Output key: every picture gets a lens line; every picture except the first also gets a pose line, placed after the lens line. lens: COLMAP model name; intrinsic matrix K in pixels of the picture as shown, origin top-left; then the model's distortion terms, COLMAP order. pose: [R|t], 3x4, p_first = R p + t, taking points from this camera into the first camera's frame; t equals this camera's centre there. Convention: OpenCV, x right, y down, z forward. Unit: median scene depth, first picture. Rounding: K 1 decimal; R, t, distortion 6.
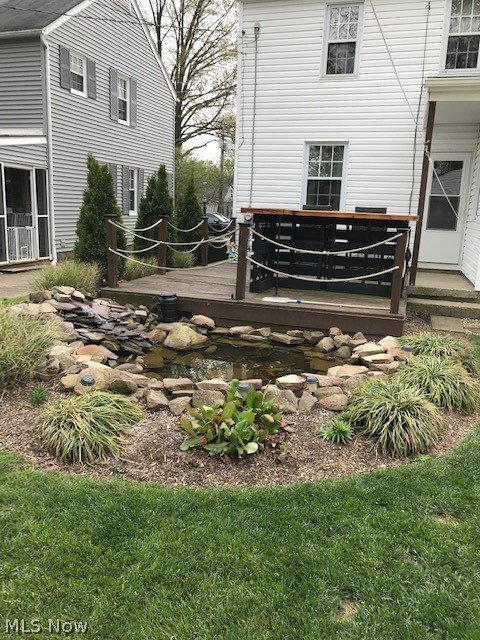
lens RADIAL K [[544.2, 0, 240.0], [0, 544.2, 320.0], [0, 0, 1]] dist [0.039544, -0.018562]
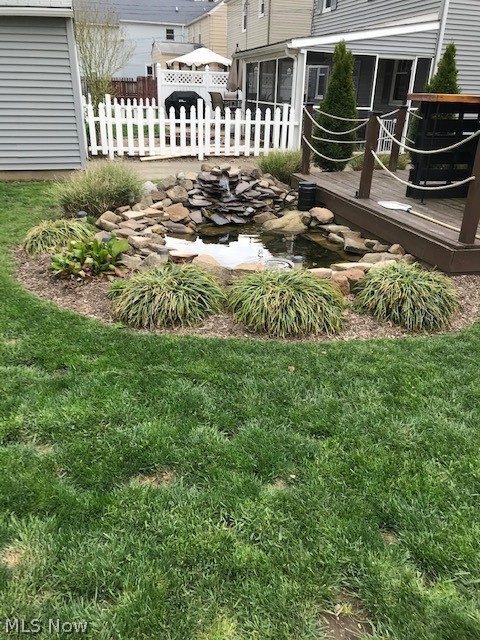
lens RADIAL K [[544.2, 0, 240.0], [0, 544.2, 320.0], [0, 0, 1]] dist [0.039544, -0.018562]
pose [[0.521708, 0.317784, -0.791729, 0.658347], [-0.179889, 0.948146, 0.262029, -0.045345], [0.833943, 0.005721, 0.551821, 0.292790]]
